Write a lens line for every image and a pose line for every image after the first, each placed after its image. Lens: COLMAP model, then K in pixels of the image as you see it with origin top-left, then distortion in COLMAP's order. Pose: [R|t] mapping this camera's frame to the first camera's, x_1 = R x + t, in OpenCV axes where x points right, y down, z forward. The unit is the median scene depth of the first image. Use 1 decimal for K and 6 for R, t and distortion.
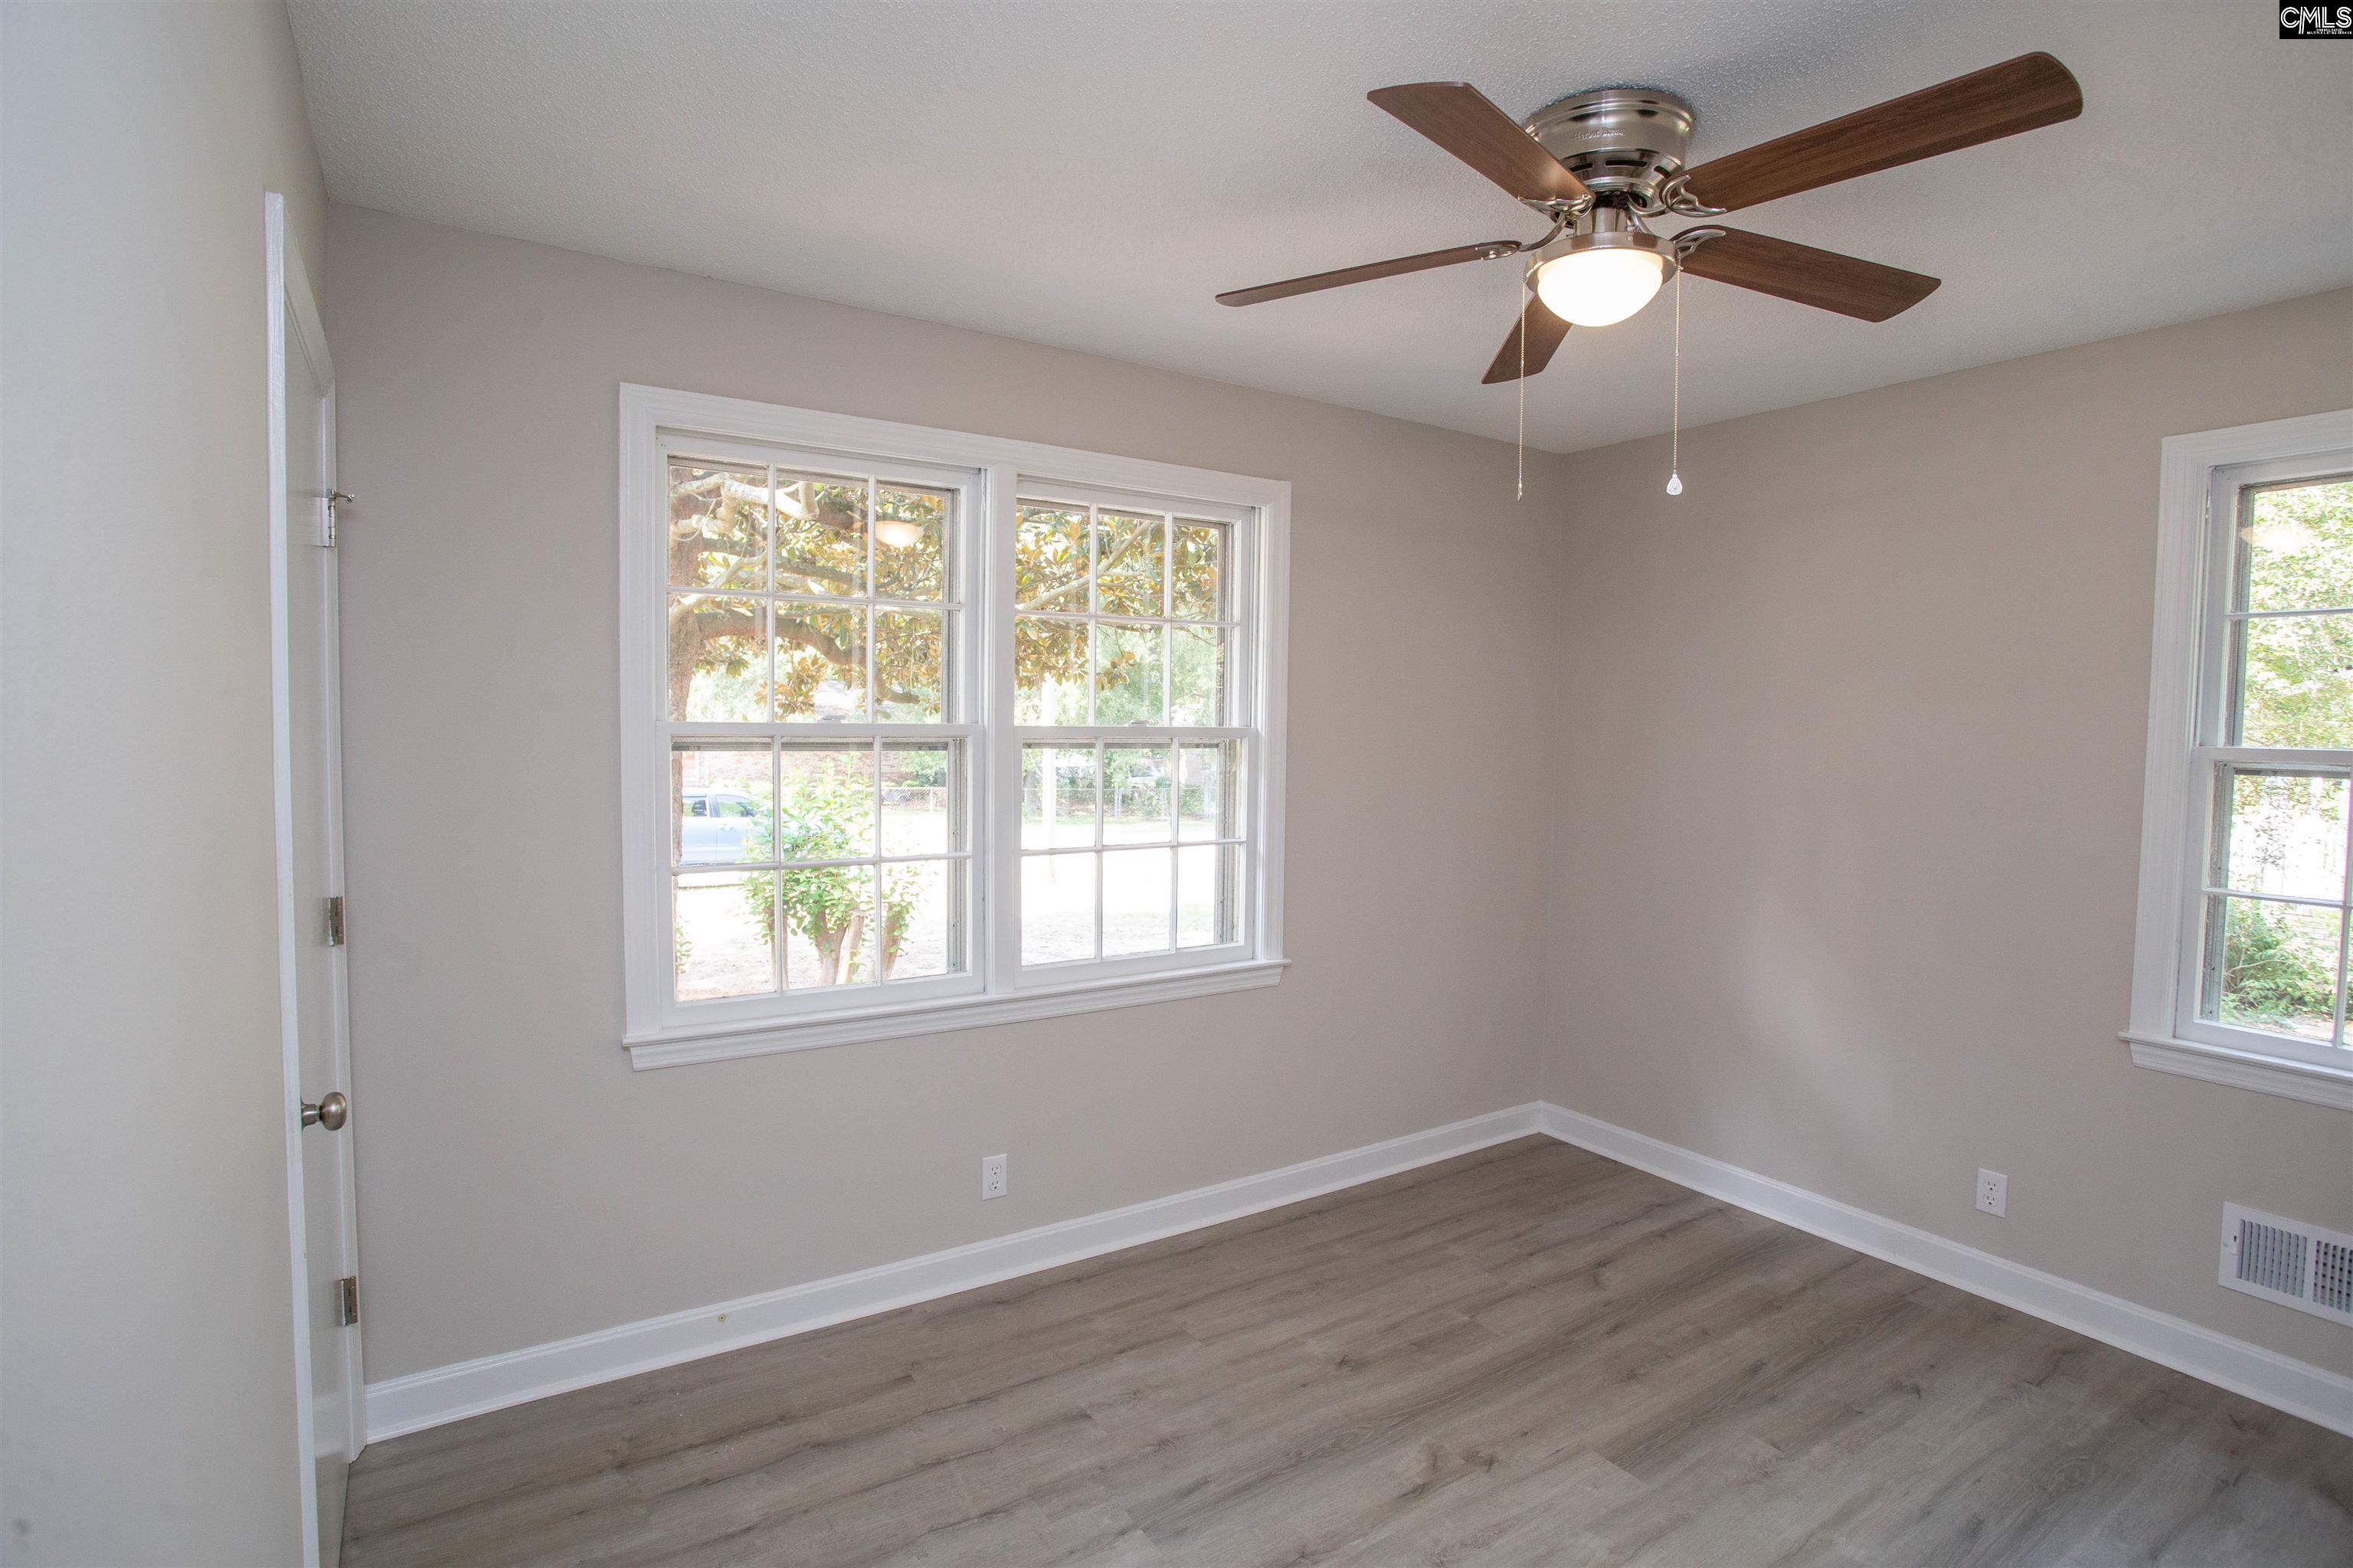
lens RADIAL K [[1140.7, 0, 1178.3], [0, 1140.7, 781.0], [0, 0, 1]] dist [-0.081886, 0.036432]
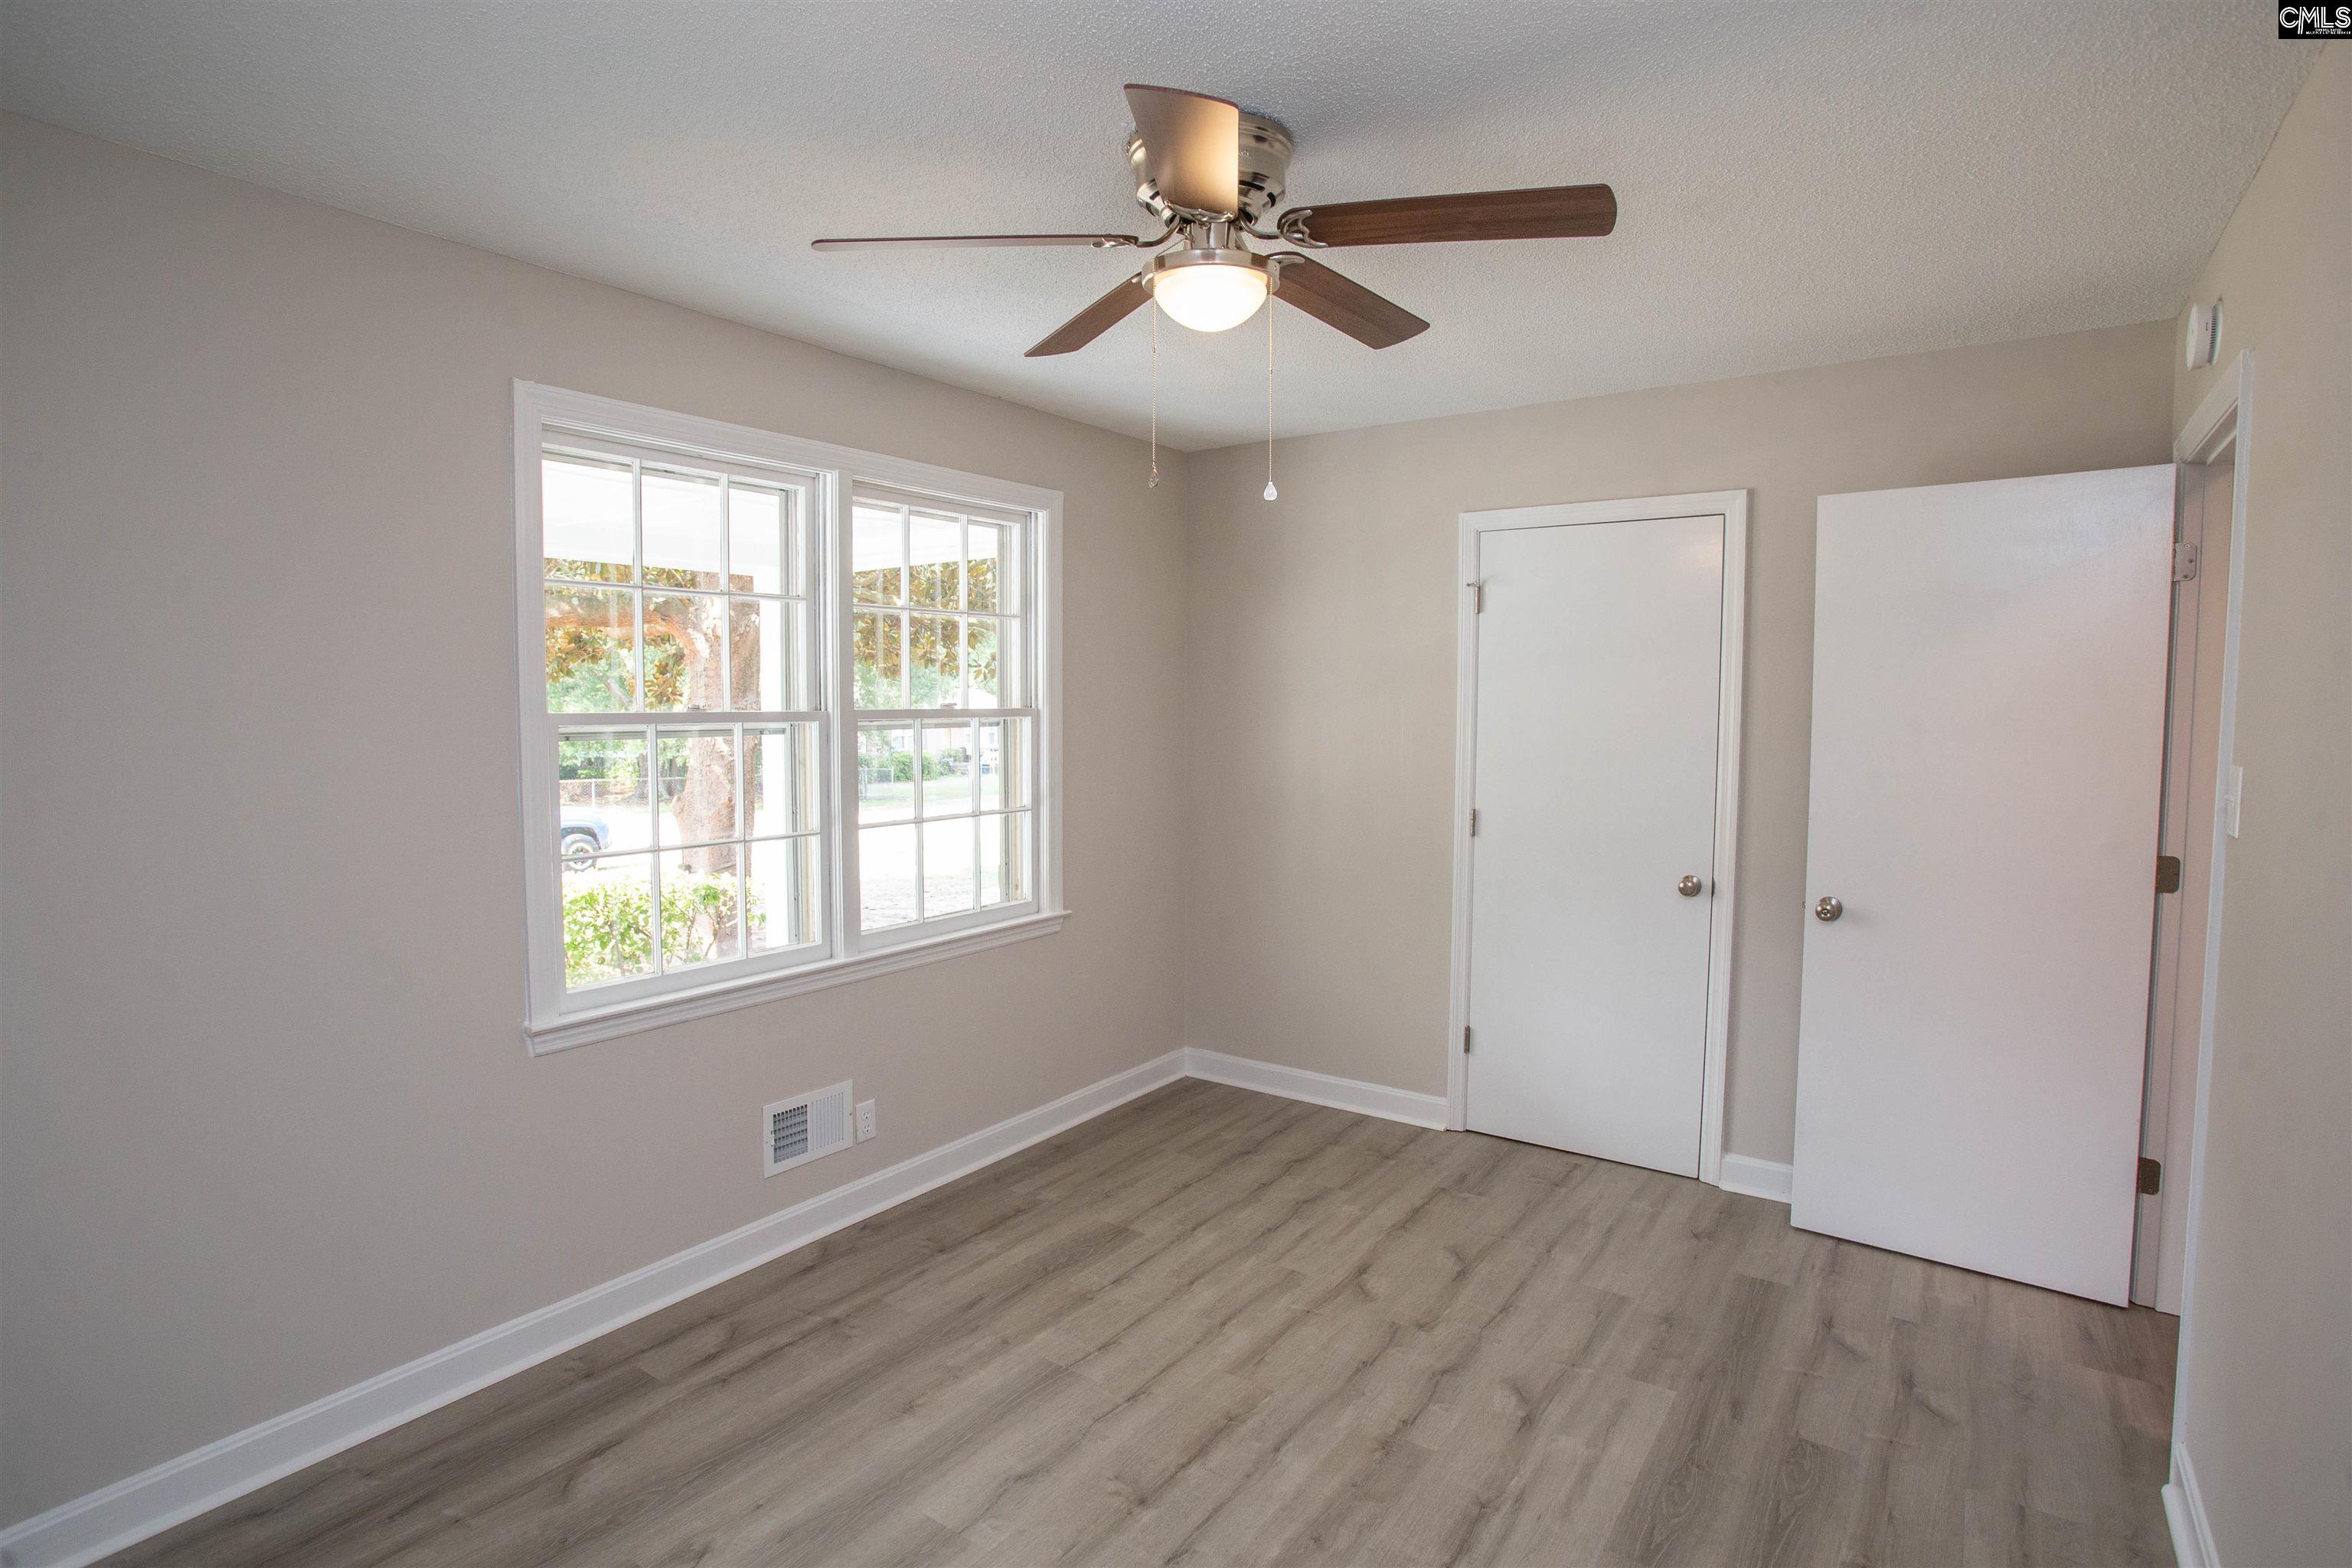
lens RADIAL K [[1180.9, 0, 1180.9], [0, 1180.9, 776.2], [0, 0, 1]] dist [-0.071366, 0.033479]
pose [[0.929510, -0.043001, 0.366282, -0.248209], [0.038749, 0.999069, 0.018954, 0.005261], [-0.366756, -0.003425, 0.930311, -0.151208]]
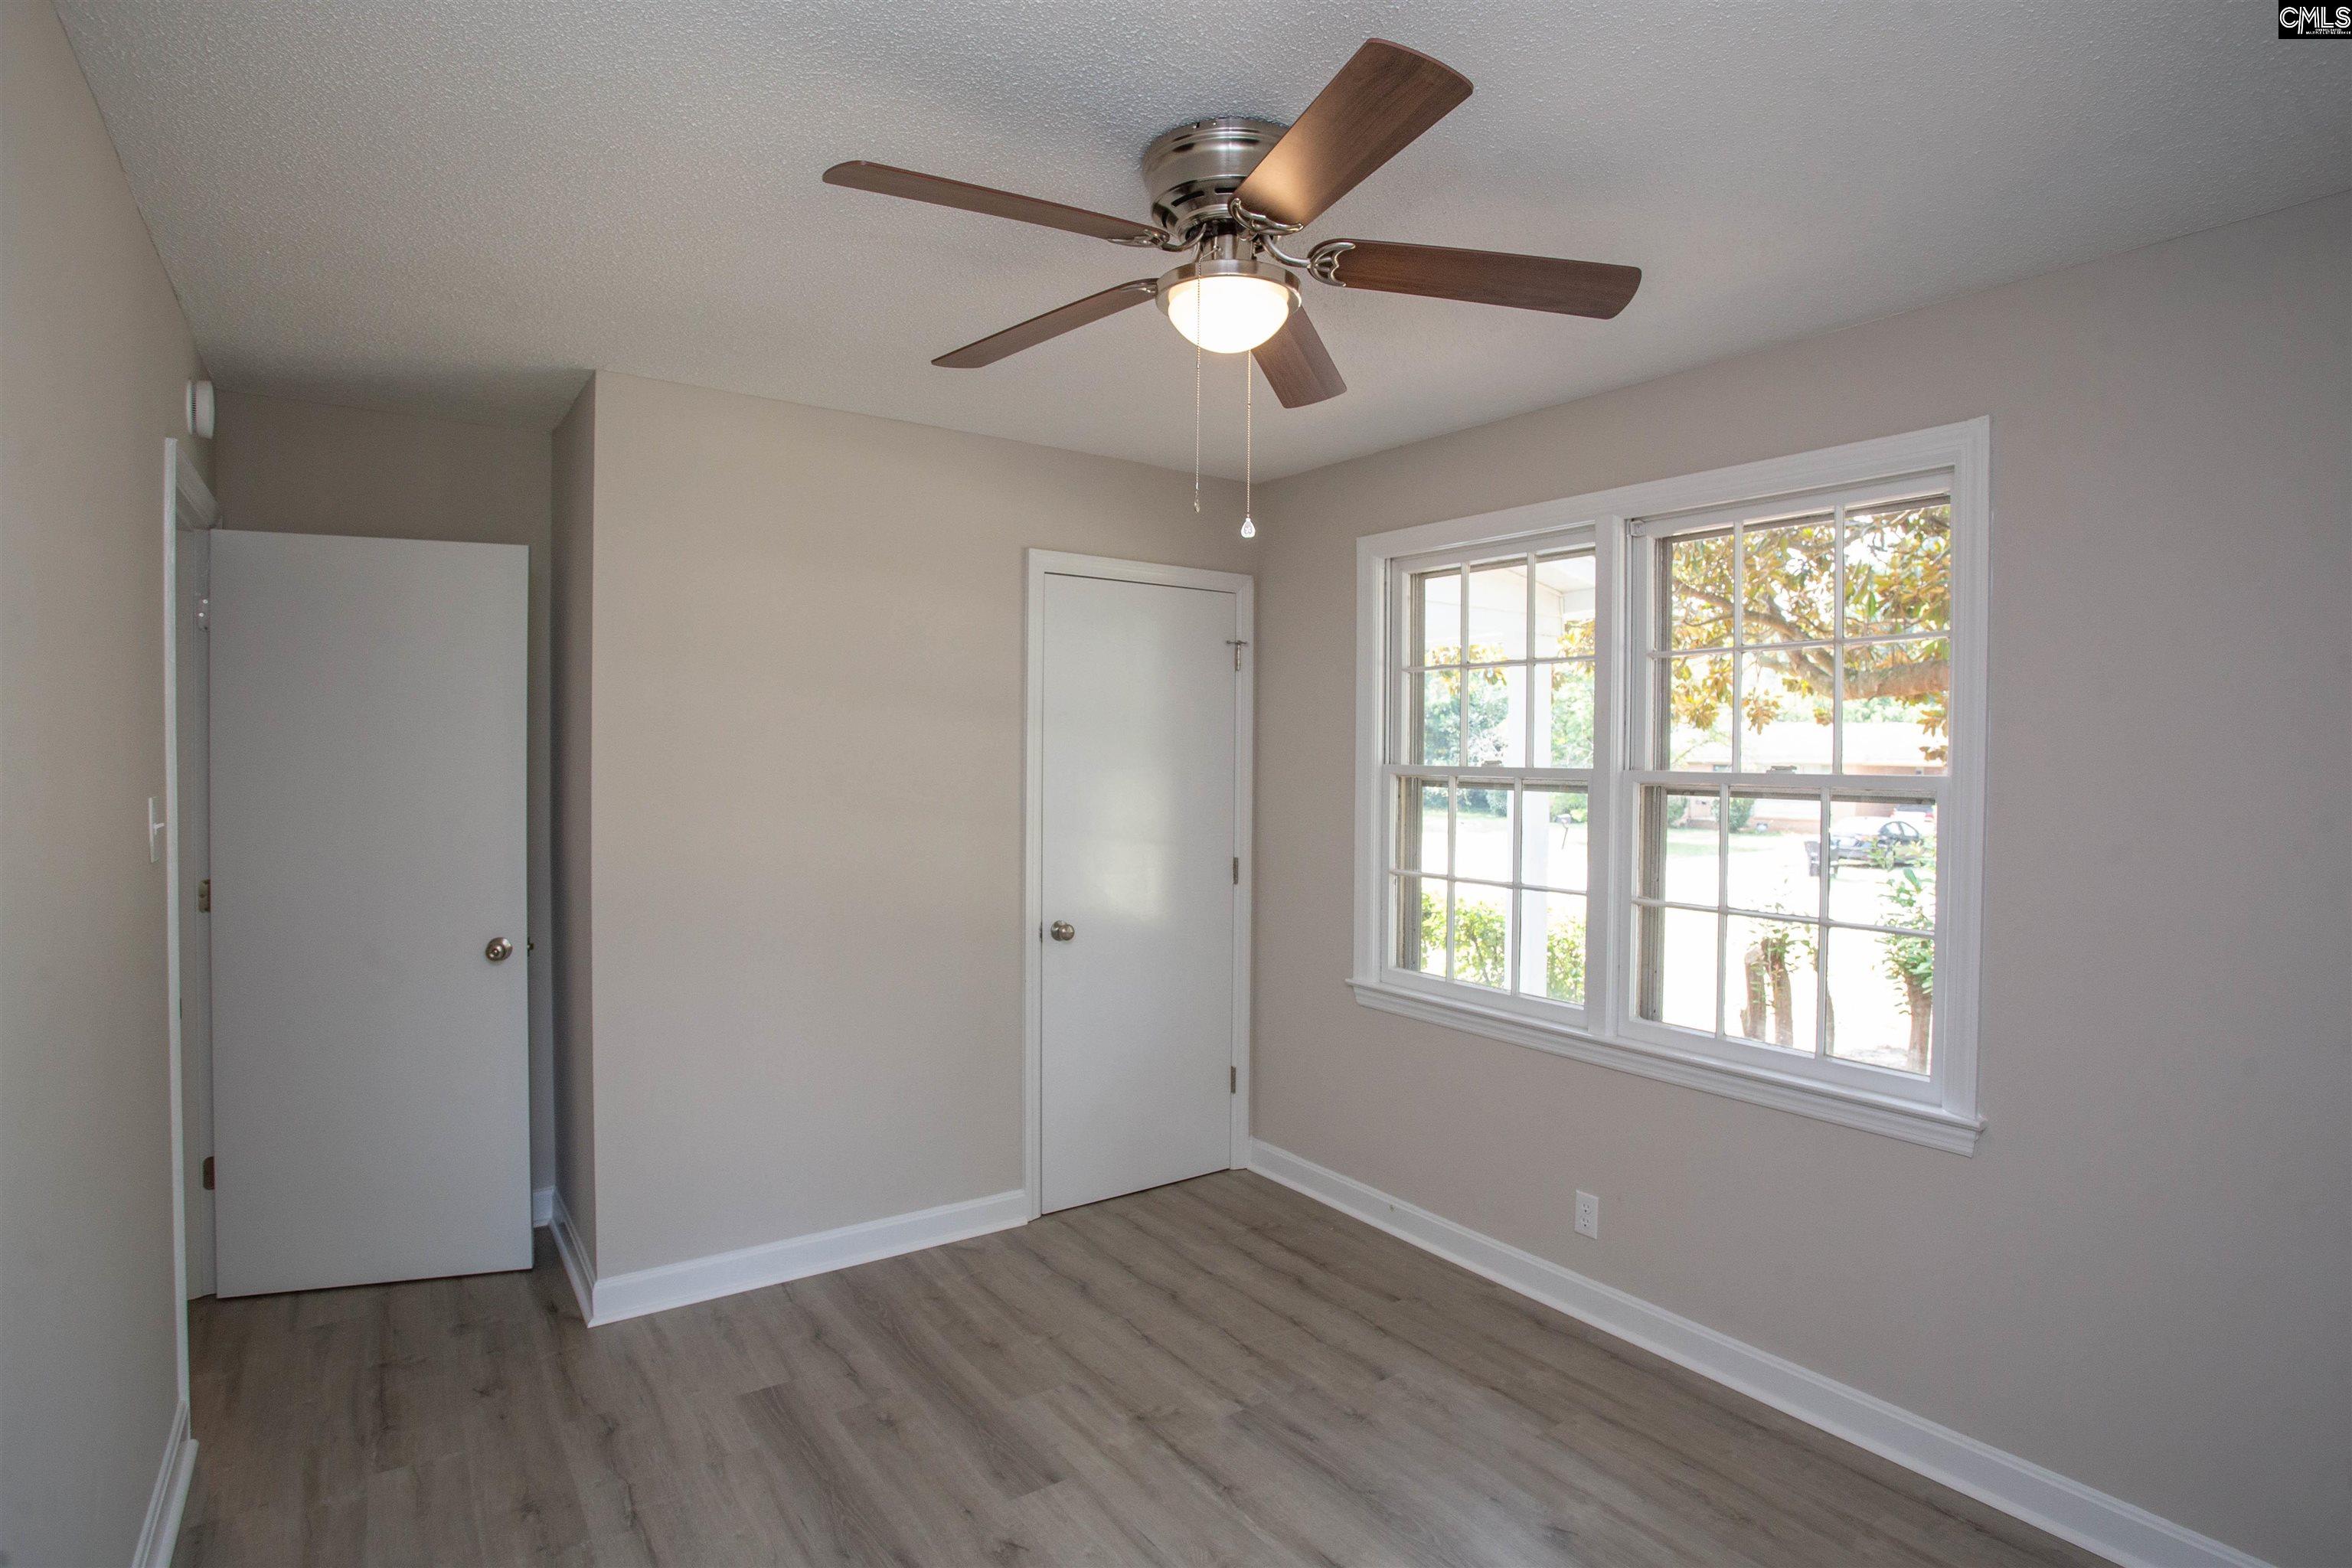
lens RADIAL K [[1180.9, 0, 1180.9], [0, 1180.9, 776.2], [0, 0, 1]] dist [-0.071366, 0.033479]
pose [[0.046475, 0.003046, -0.998915, 0.824862], [-0.062329, 0.998056, 0.000143, -0.018429], [0.996973, 0.062255, 0.046574, 0.540247]]
